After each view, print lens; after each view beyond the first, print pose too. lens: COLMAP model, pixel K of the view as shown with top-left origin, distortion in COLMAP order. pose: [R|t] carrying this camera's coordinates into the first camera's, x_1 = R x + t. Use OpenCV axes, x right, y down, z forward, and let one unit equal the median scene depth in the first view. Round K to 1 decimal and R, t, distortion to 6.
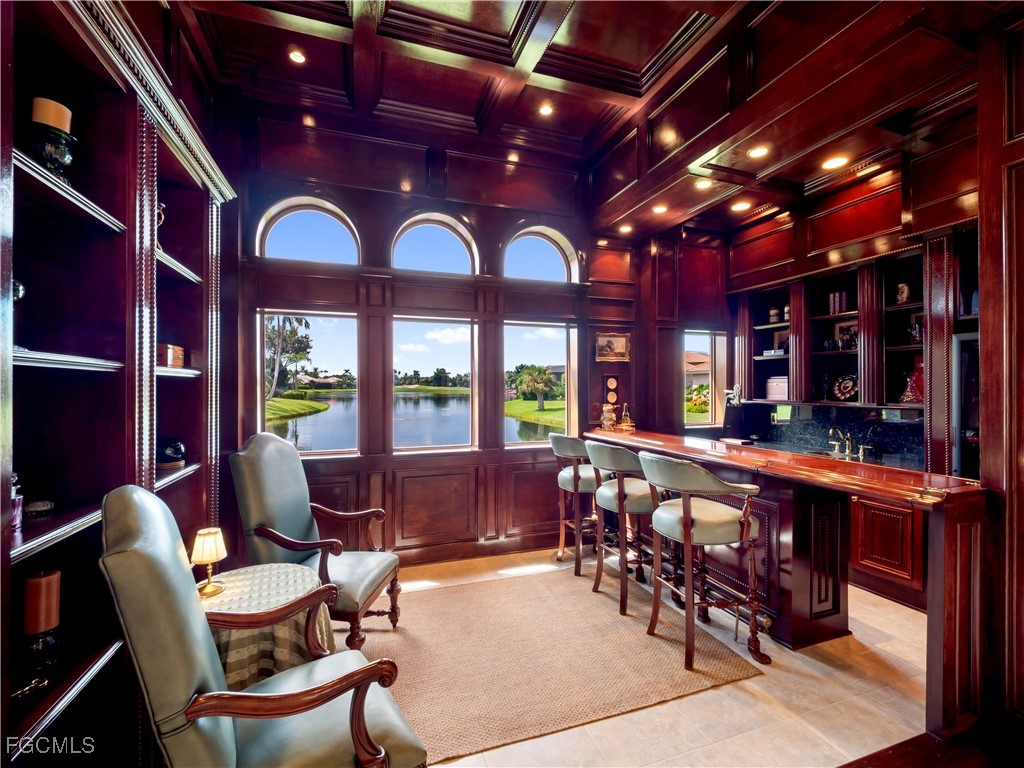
lens RADIAL K [[436.9, 0, 507.2], [0, 436.9, 382.3], [0, 0, 1]] dist [-0.002712, -0.000526]
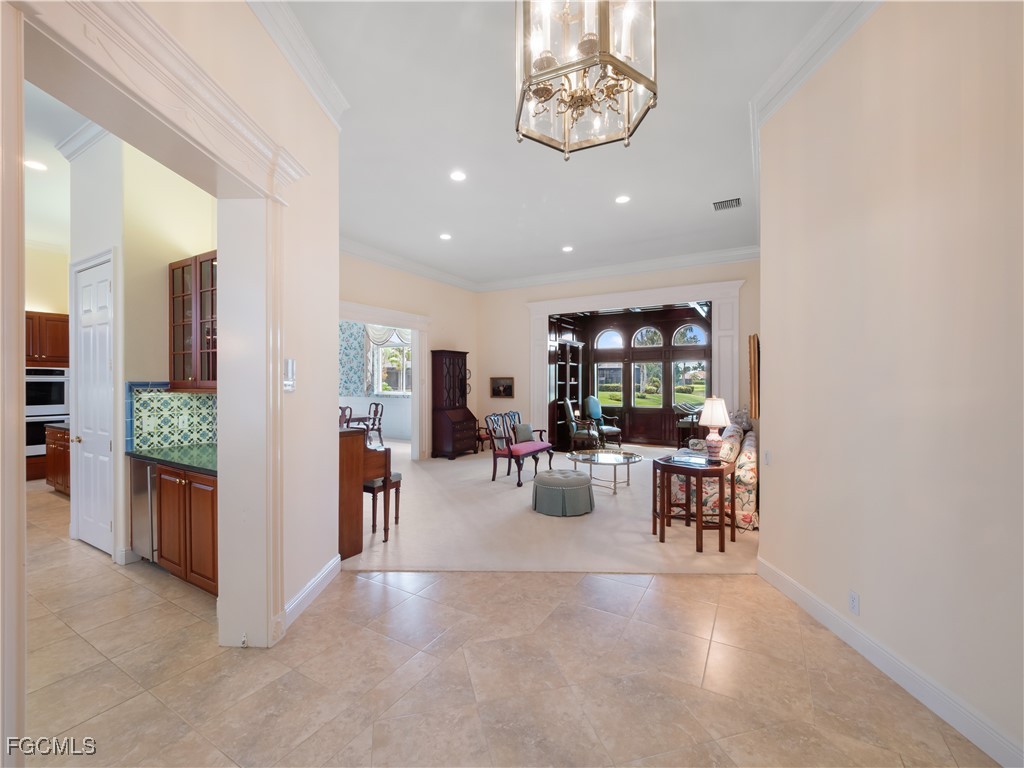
lens RADIAL K [[436.9, 0, 507.2], [0, 436.9, 382.3], [0, 0, 1]] dist [-0.002712, -0.000526]
pose [[0.646384, 0.002324, -0.763009, 1.431035], [0.007160, 0.999933, 0.009111, -0.043095], [0.762979, -0.011352, 0.646324, -1.573265]]
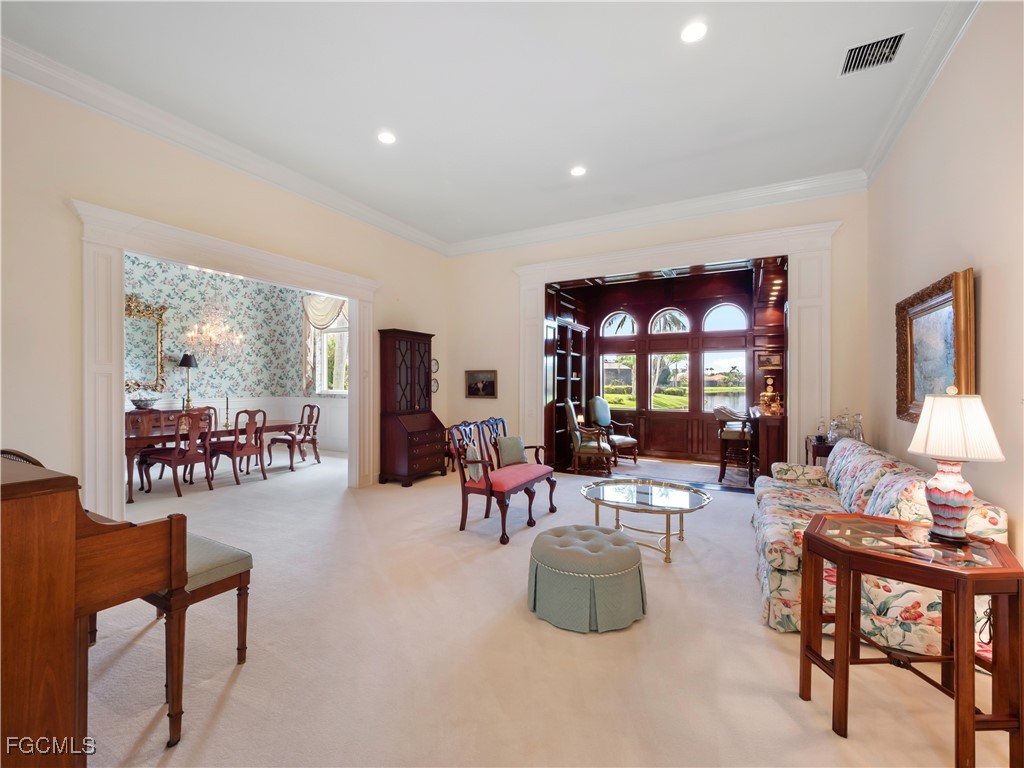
lens RADIAL K [[436.9, 0, 507.2], [0, 436.9, 382.3], [0, 0, 1]] dist [-0.002712, -0.000526]
pose [[0.671625, 0.000047, -0.740891, 0.945489], [0.003832, 0.999986, 0.003536, -0.004710], [0.740881, -0.005214, 0.671616, -1.137676]]
